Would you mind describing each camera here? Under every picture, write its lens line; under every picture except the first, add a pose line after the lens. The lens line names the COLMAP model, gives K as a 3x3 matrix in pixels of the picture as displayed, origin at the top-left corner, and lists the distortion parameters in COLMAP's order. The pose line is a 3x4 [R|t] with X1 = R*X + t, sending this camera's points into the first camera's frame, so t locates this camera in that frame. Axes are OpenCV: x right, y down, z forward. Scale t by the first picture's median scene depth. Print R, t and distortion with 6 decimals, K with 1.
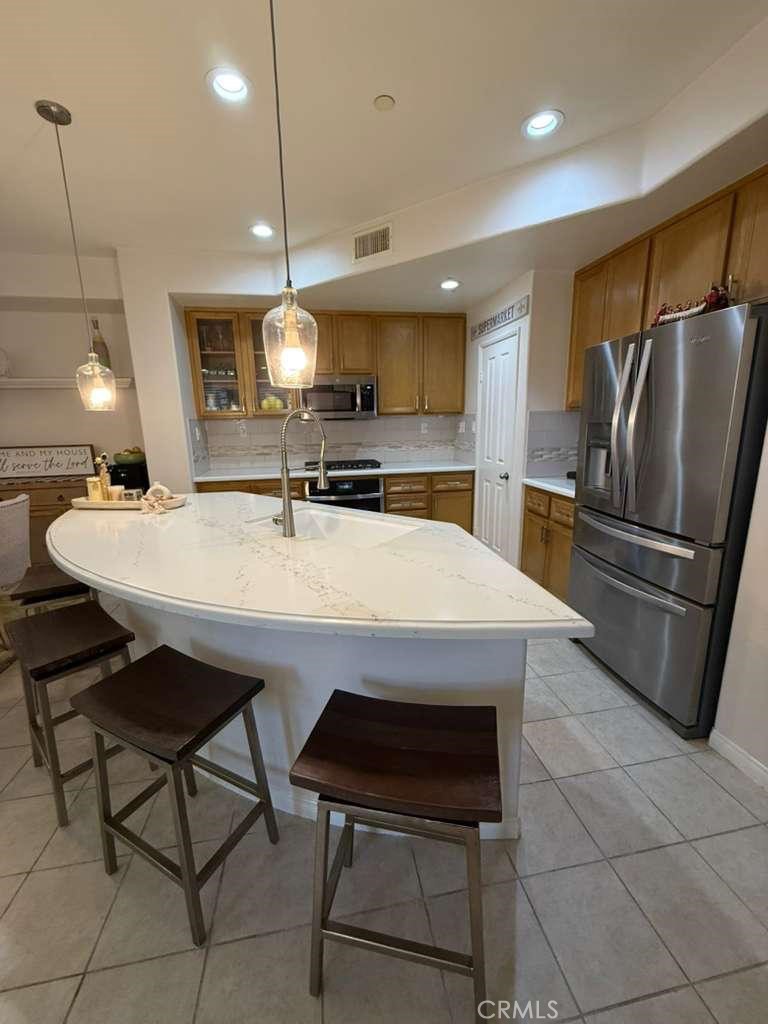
lens RADIAL K [[407.4, 0, 384.6], [0, 407.4, 507.9], [0, 0, 1]] dist [-0.000474, -0.000094]
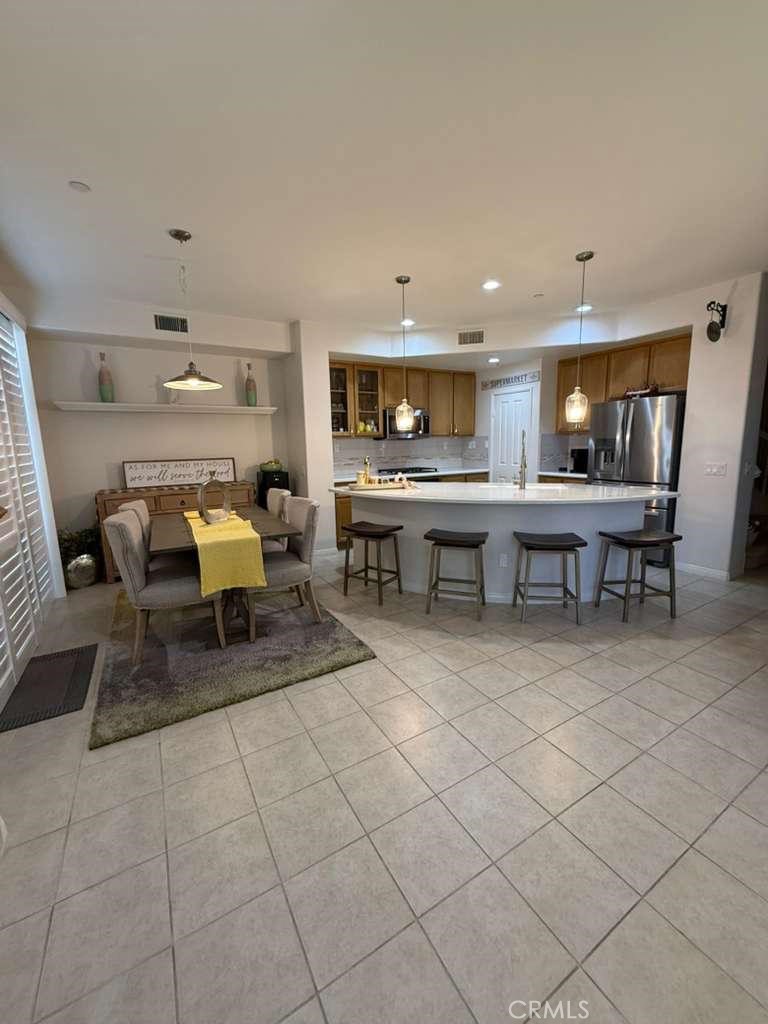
lens RADIAL K [[407.4, 0, 384.6], [0, 407.4, 507.9], [0, 0, 1]] dist [-0.000474, -0.000094]
pose [[0.937607, -0.053730, 0.343520, -0.753479], [0.075026, 0.995977, -0.048997, 0.099386], [-0.339506, 0.071713, 0.937866, -0.340027]]
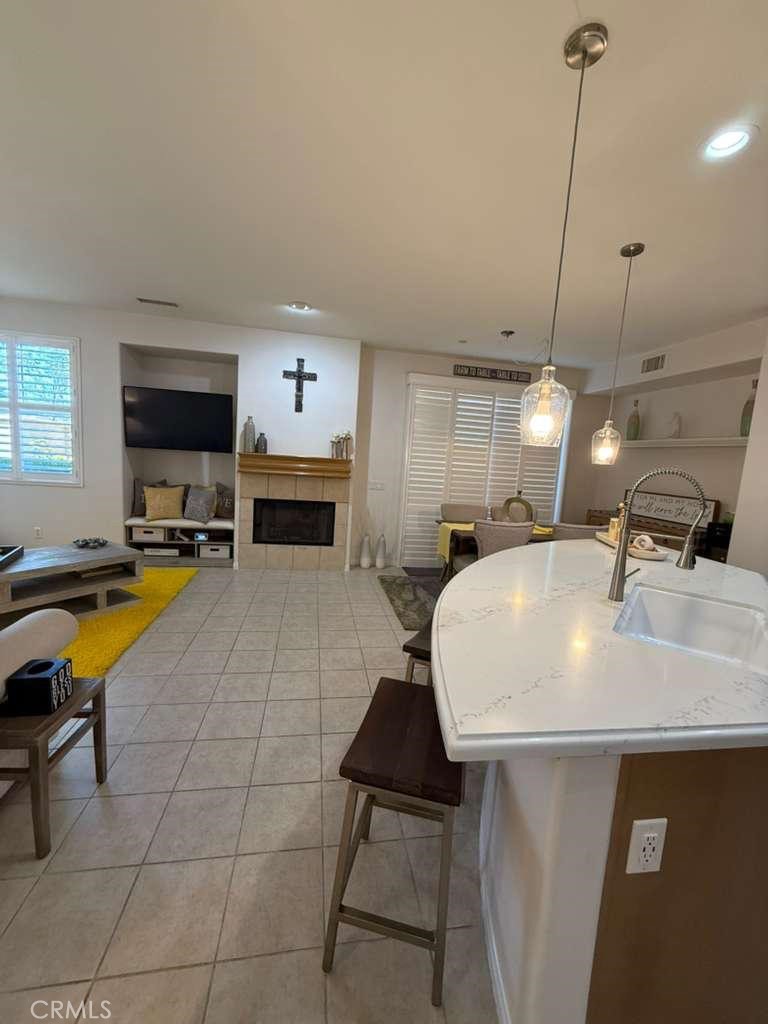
lens RADIAL K [[407.4, 0, 384.6], [0, 407.4, 507.9], [0, 0, 1]] dist [-0.000474, -0.000094]
pose [[-0.009538, 0.144238, -0.989497, 0.307681], [-0.275246, 0.950938, 0.141270, -0.054479], [0.961327, 0.273702, 0.030631, 0.184729]]
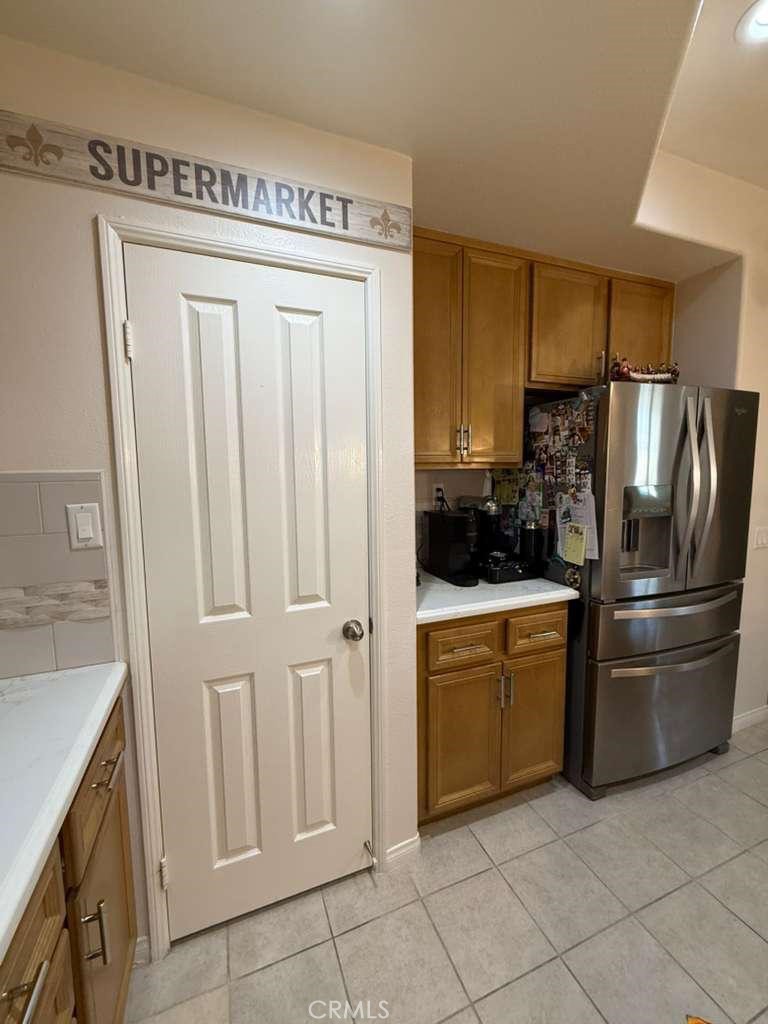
lens RADIAL K [[421.2, 0, 382.9], [0, 421.2, 510.6], [0, 0, 1]] dist [-0.001795, -0.000205]
pose [[-0.199396, -0.075451, 0.977010, -0.085369], [0.223004, 0.967376, 0.120219, -0.212419], [-0.954207, 0.241848, -0.176065, 0.934098]]
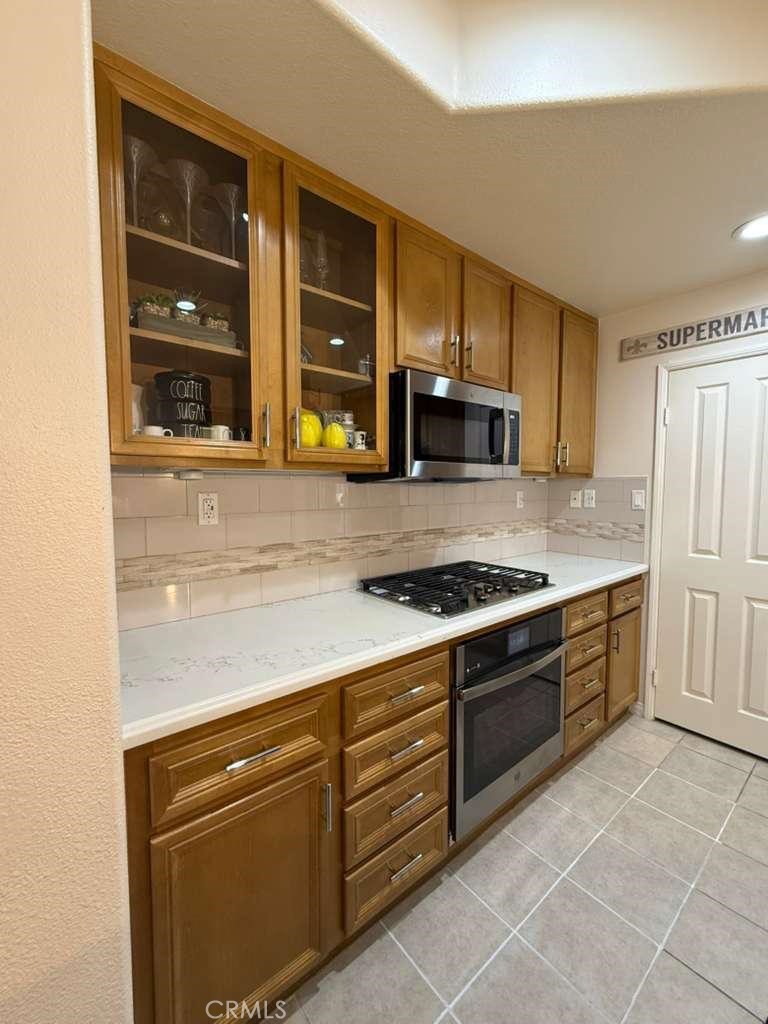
lens RADIAL K [[421.3, 0, 384.0], [0, 421.3, 512.0], [0, 0, 1]] dist [-0.001753, 0.000048]
pose [[0.873727, -0.010507, 0.486303, -0.437042], [0.085954, 0.987369, -0.133097, -0.140397], [-0.478762, 0.158090, 0.863594, 0.702216]]
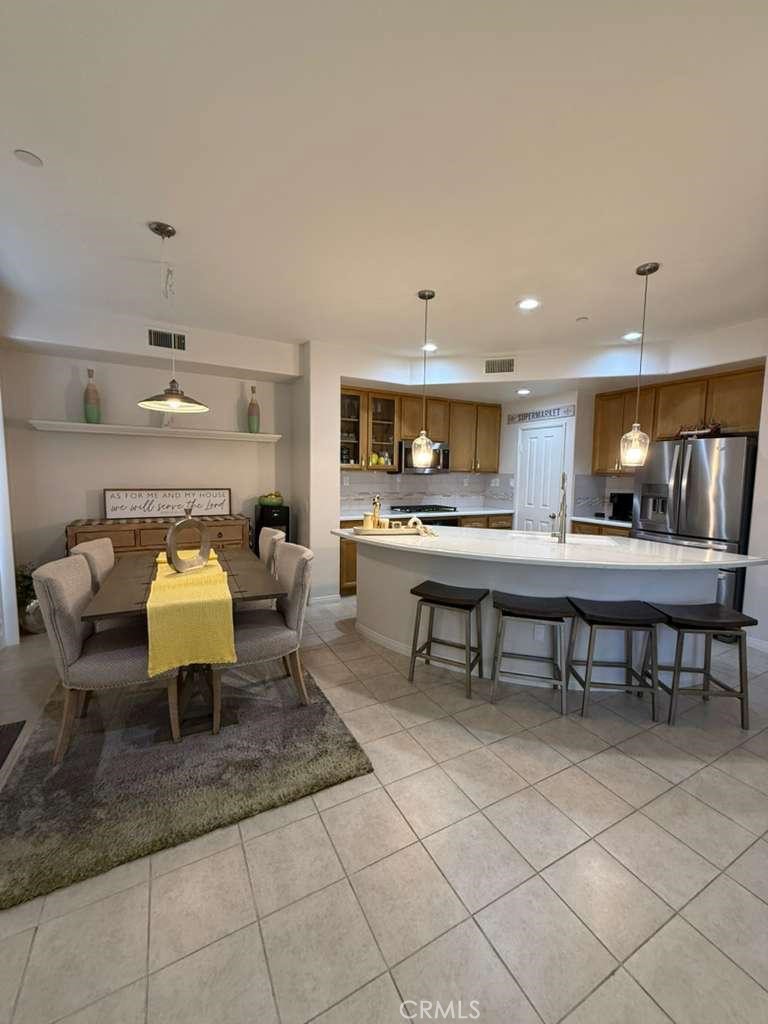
lens RADIAL K [[407.4, 0, 384.6], [0, 407.4, 507.9], [0, 0, 1]] dist [-0.000474, -0.000094]
pose [[0.950054, 0.009087, 0.311954, -0.692679], [0.030169, 0.992221, -0.120781, 0.049557], [-0.310625, 0.124160, 0.942389, -0.200192]]
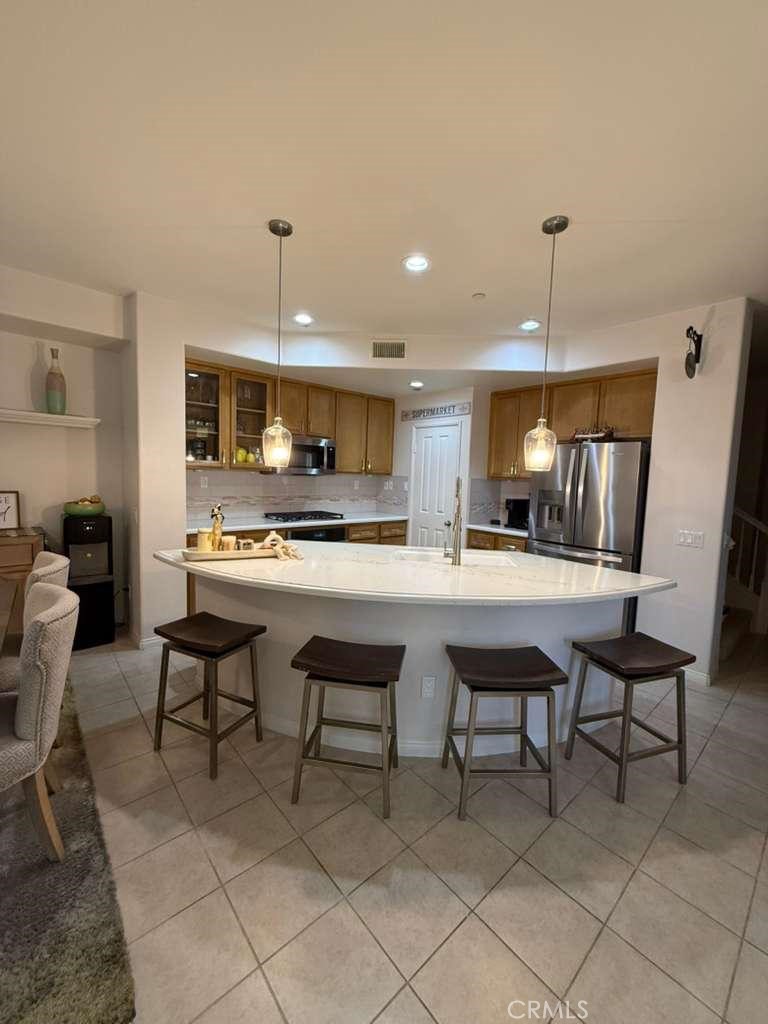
lens RADIAL K [[407.4, 0, 384.6], [0, 407.4, 507.9], [0, 0, 1]] dist [-0.000474, -0.000094]
pose [[0.853897, 0.007067, 0.520394, -0.543402], [0.058524, 0.992262, -0.109505, 0.006194], [-0.517141, 0.123962, 0.846876, -0.043140]]
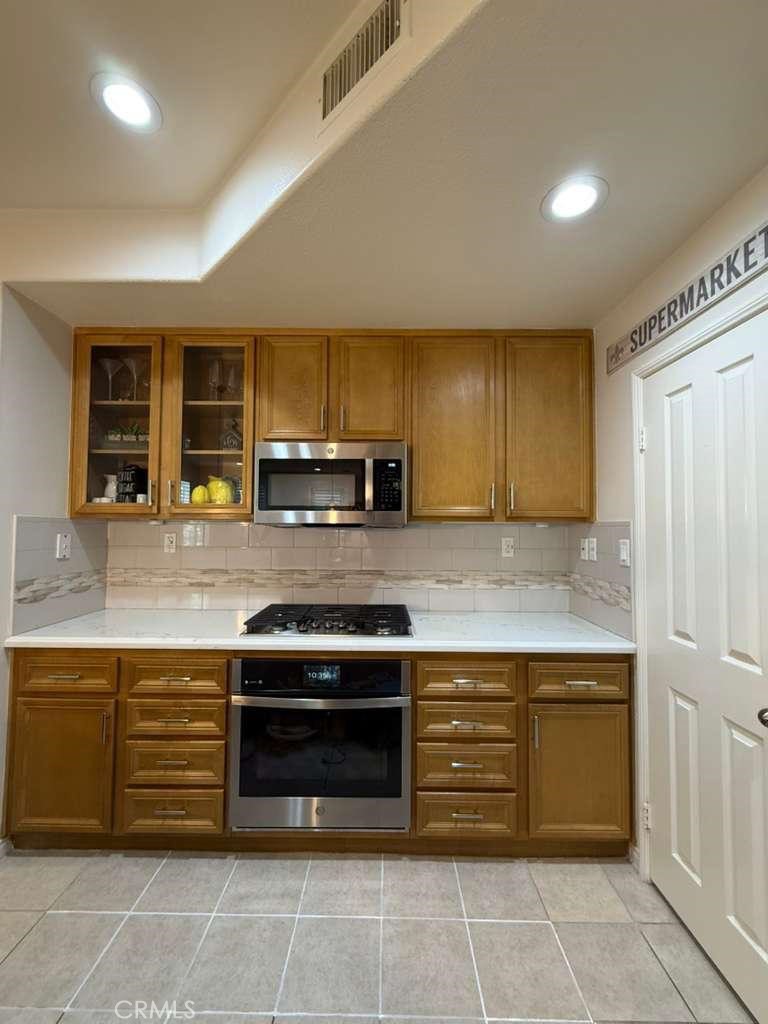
lens RADIAL K [[421.2, 0, 382.9], [0, 421.2, 510.6], [0, 0, 1]] dist [-0.001795, -0.000205]
pose [[0.981704, 0.020294, -0.189328, 0.051910], [-0.066579, 0.968127, -0.241448, -0.123742], [0.178394, 0.249636, 0.951765, 0.553153]]
